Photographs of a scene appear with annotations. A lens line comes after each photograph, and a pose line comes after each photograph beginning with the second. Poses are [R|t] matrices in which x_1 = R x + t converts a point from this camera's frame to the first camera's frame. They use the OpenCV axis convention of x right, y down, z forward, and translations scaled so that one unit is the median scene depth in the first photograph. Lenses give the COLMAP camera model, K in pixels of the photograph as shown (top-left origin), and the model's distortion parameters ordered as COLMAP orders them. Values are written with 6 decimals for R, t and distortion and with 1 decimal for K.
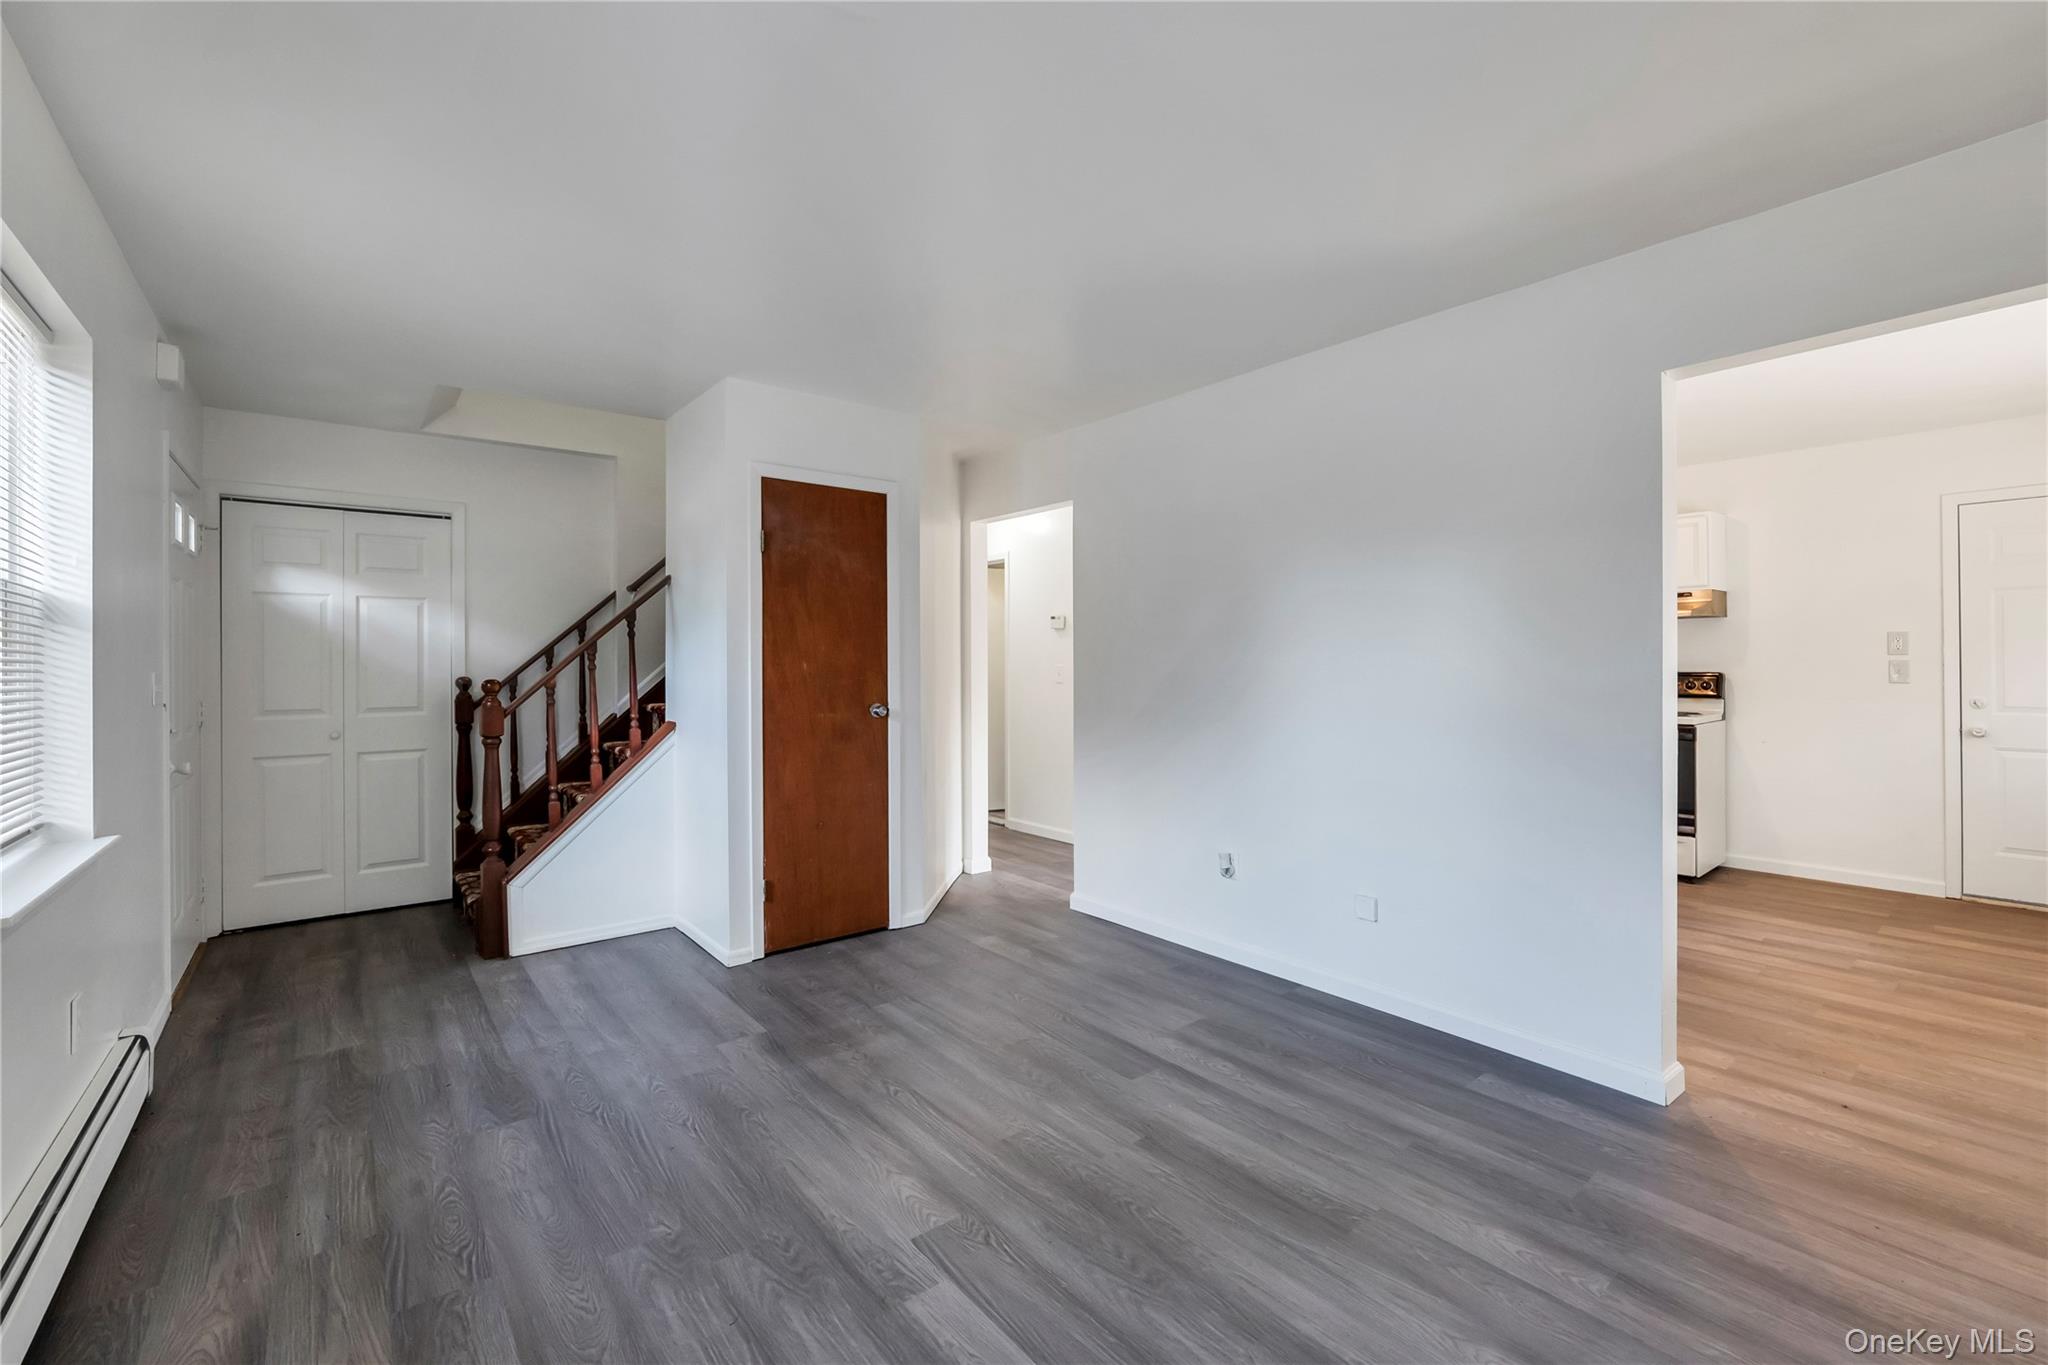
lens RADIAL K [[858.9, 0, 1025.4], [0, 858.9, 664.5], [0, 0, 1]] dist [-0.010885, -0.000439]
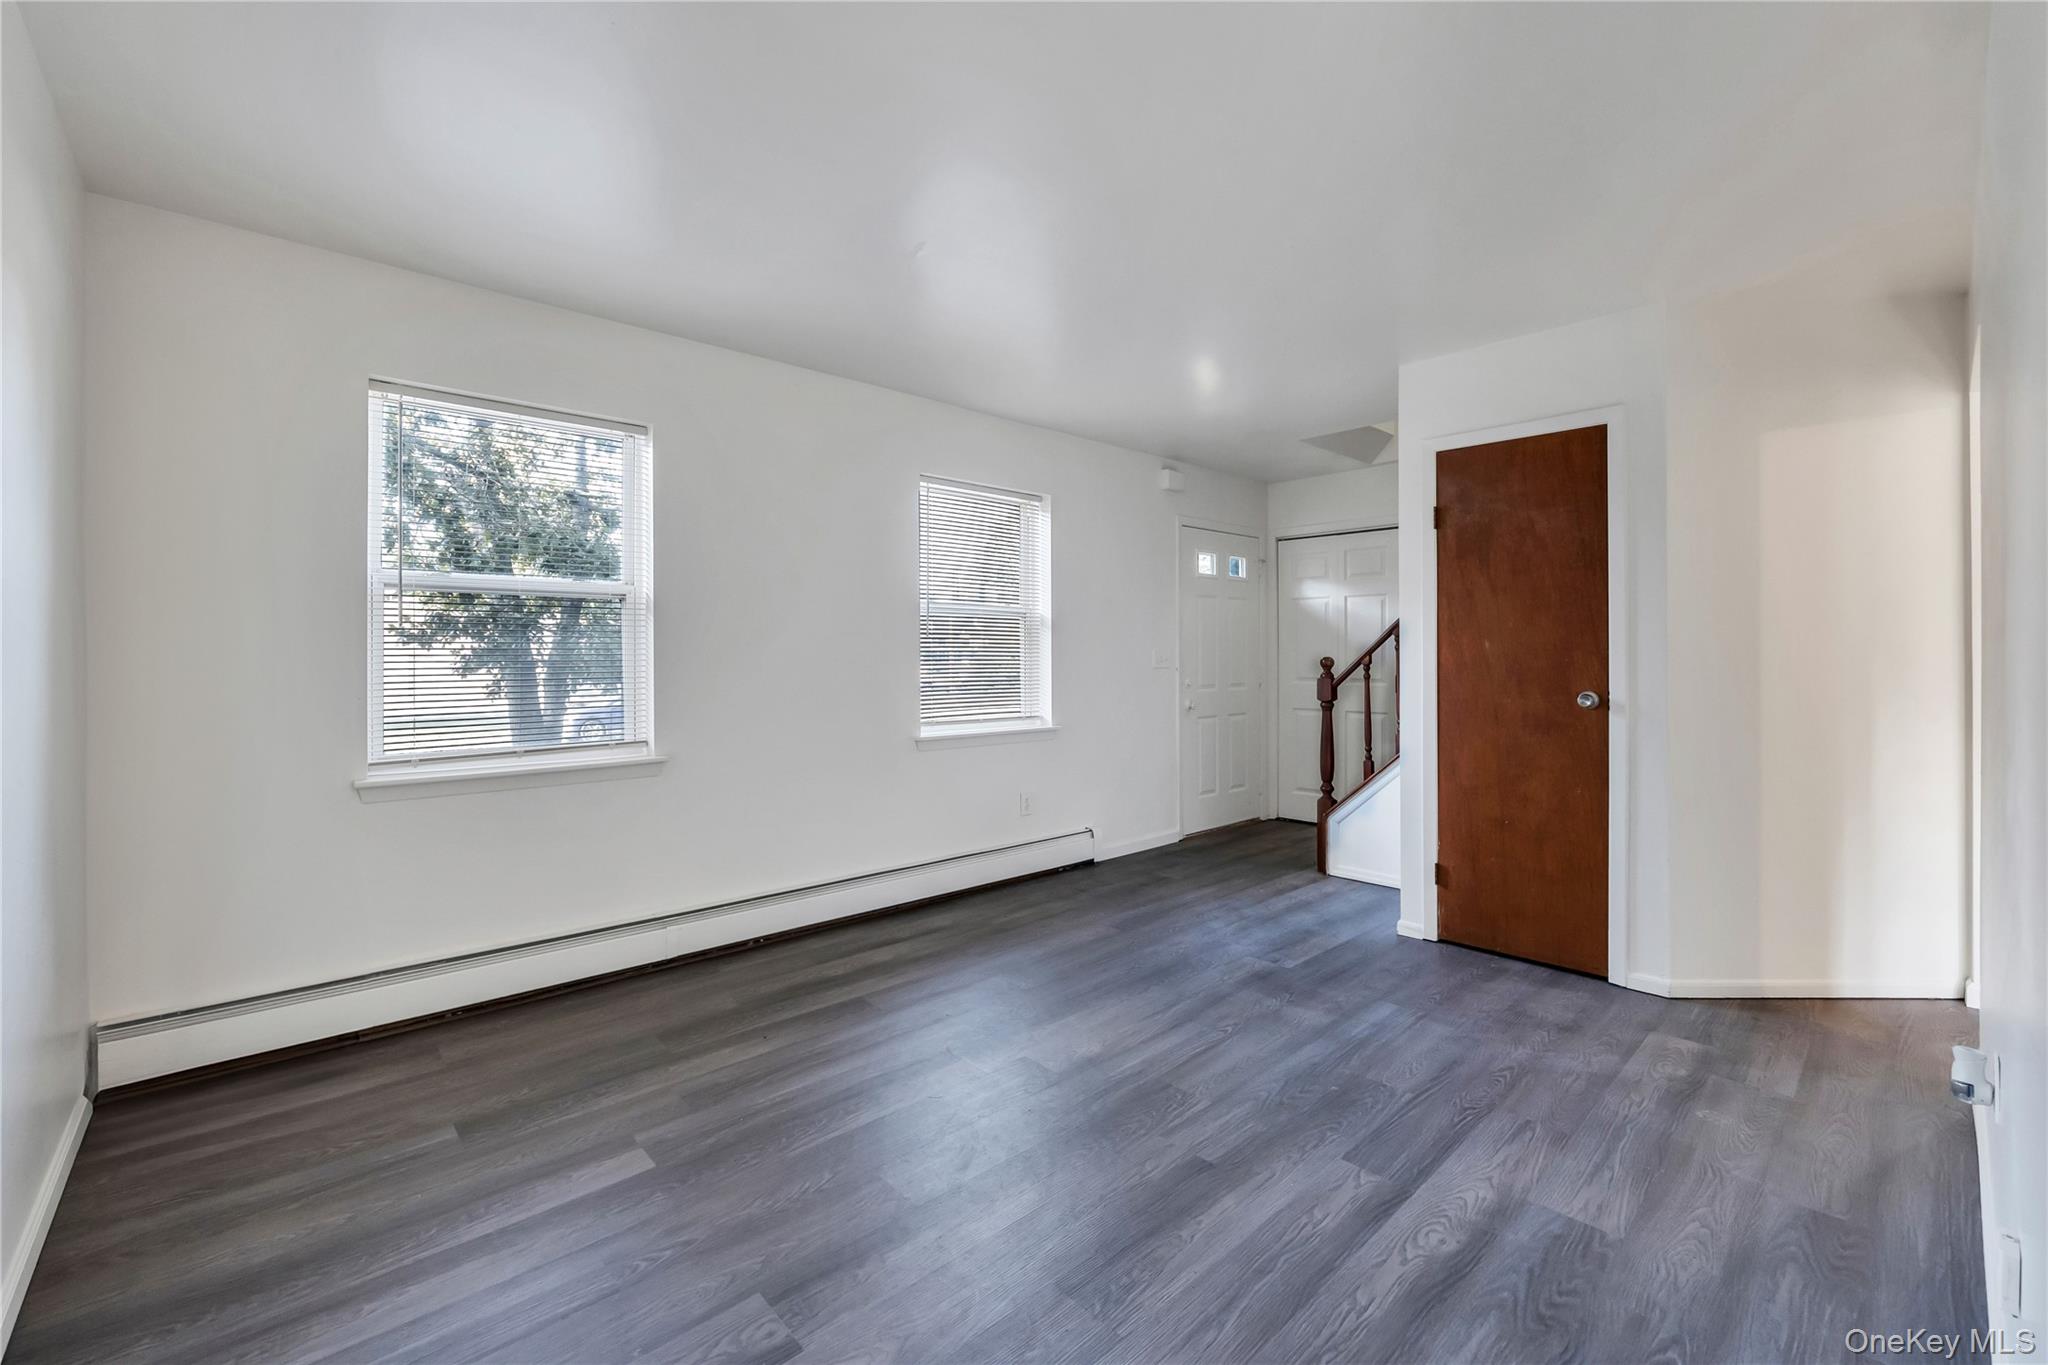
lens RADIAL K [[846.6, 0, 1023.4], [0, 846.6, 662.7], [0, 0, 1]] dist [-0.012416, 0.000214]
pose [[0.071150, 0.014588, -0.997359, 0.805992], [-0.000761, 0.999894, 0.014571, 0.010475], [0.997465, -0.000277, 0.071153, 0.594616]]
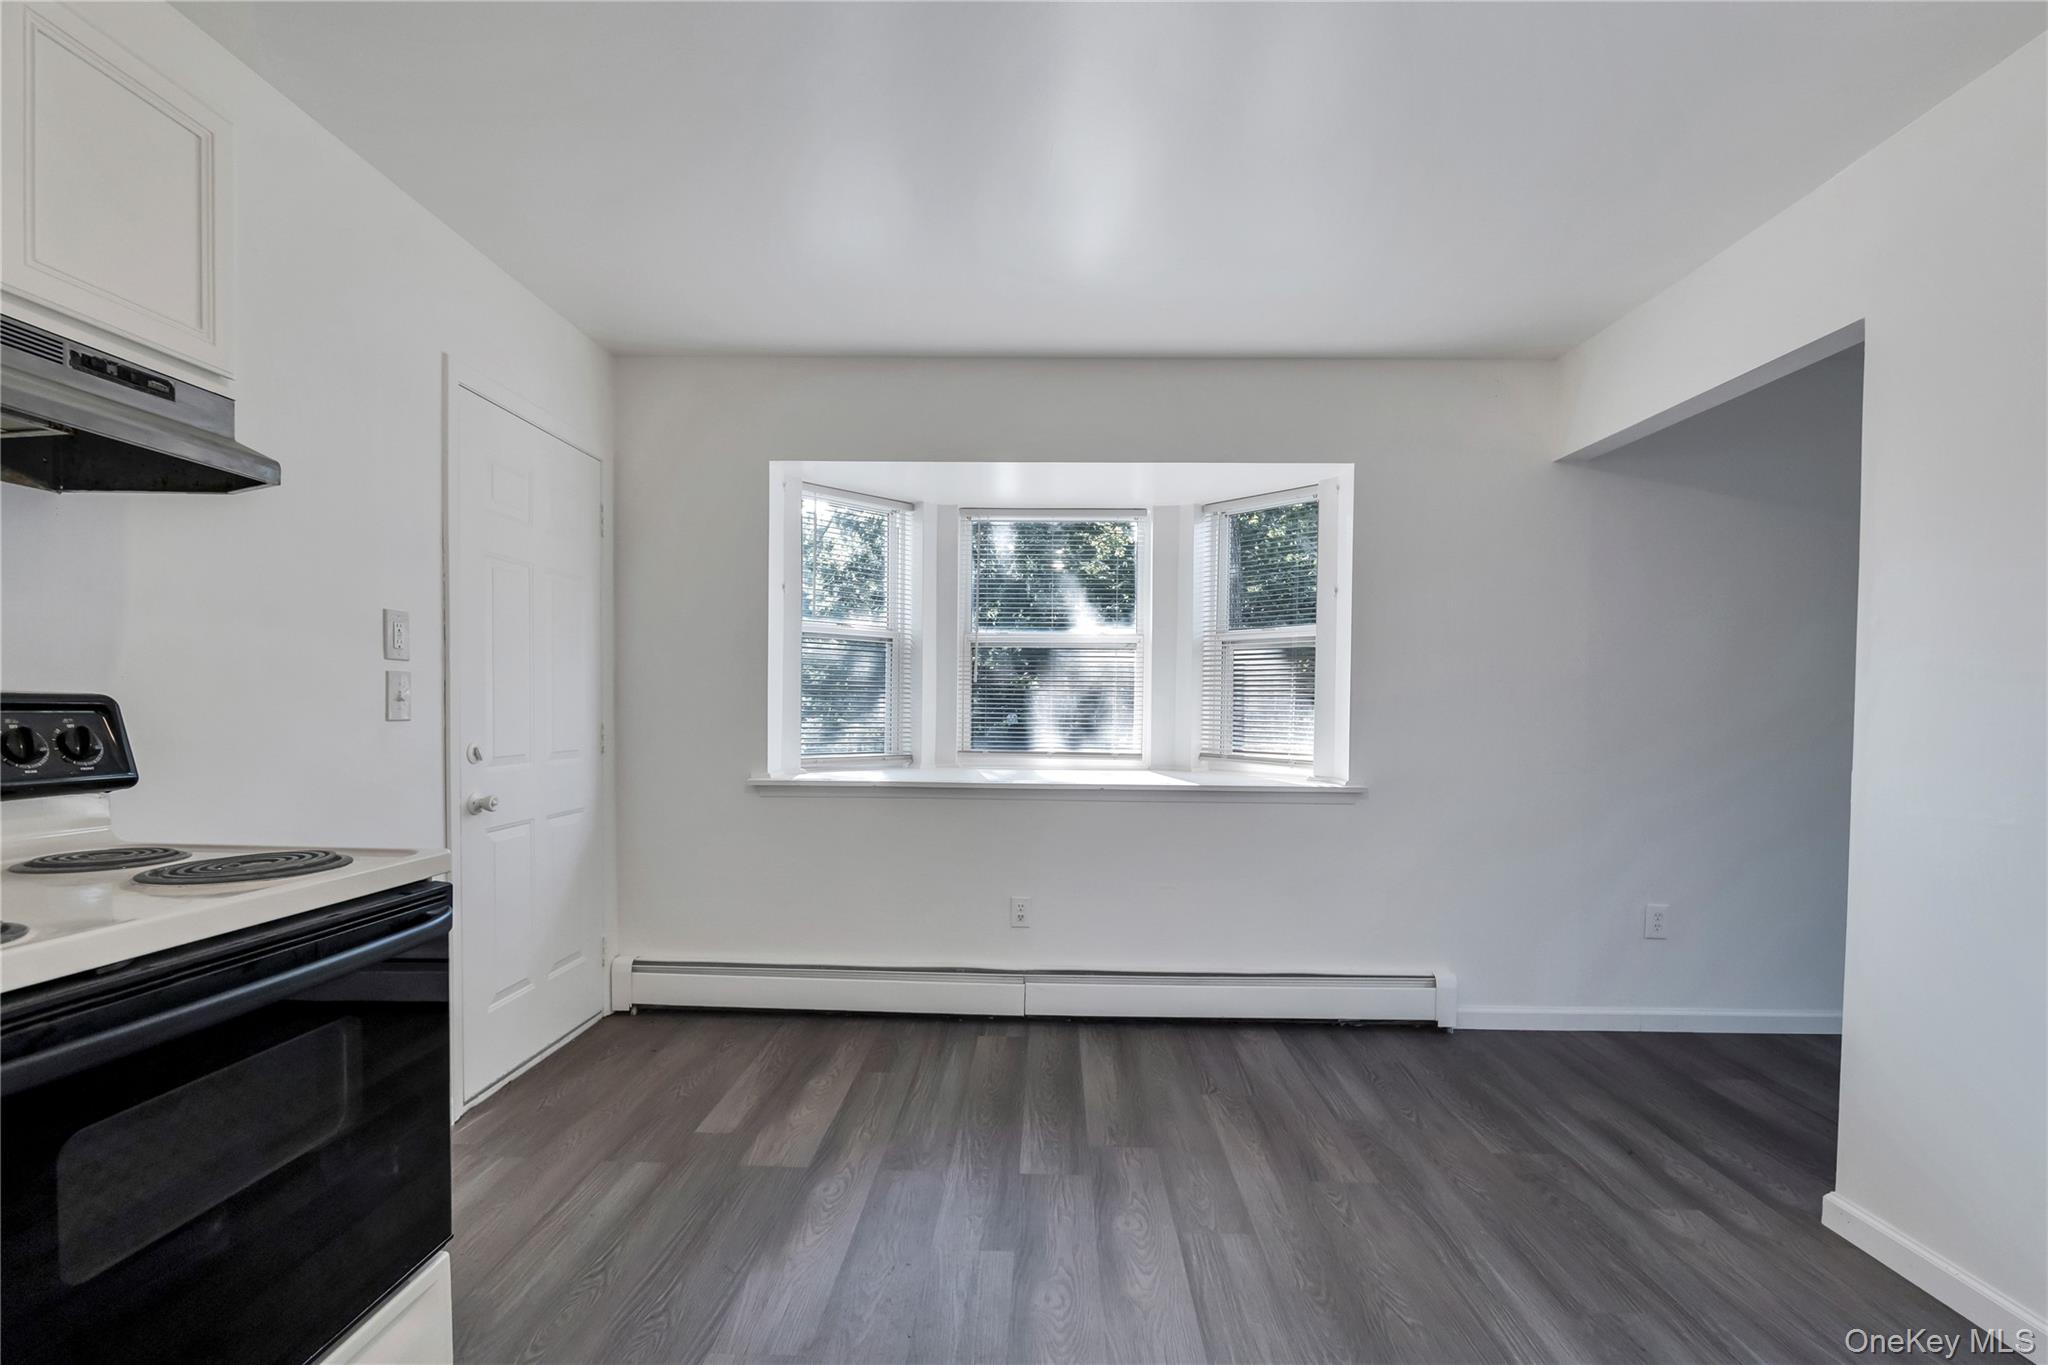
lens RADIAL K [[863.3, 0, 1027.4], [0, 863.3, 731.3], [0, 0, 1]] dist [-0.012029, 0.000088]
pose [[-0.761629, -0.019280, 0.647726, 0.734019], [-0.004933, 0.999701, 0.023955, 0.023954], [-0.647995, 0.015050, -0.761496, 1.827782]]
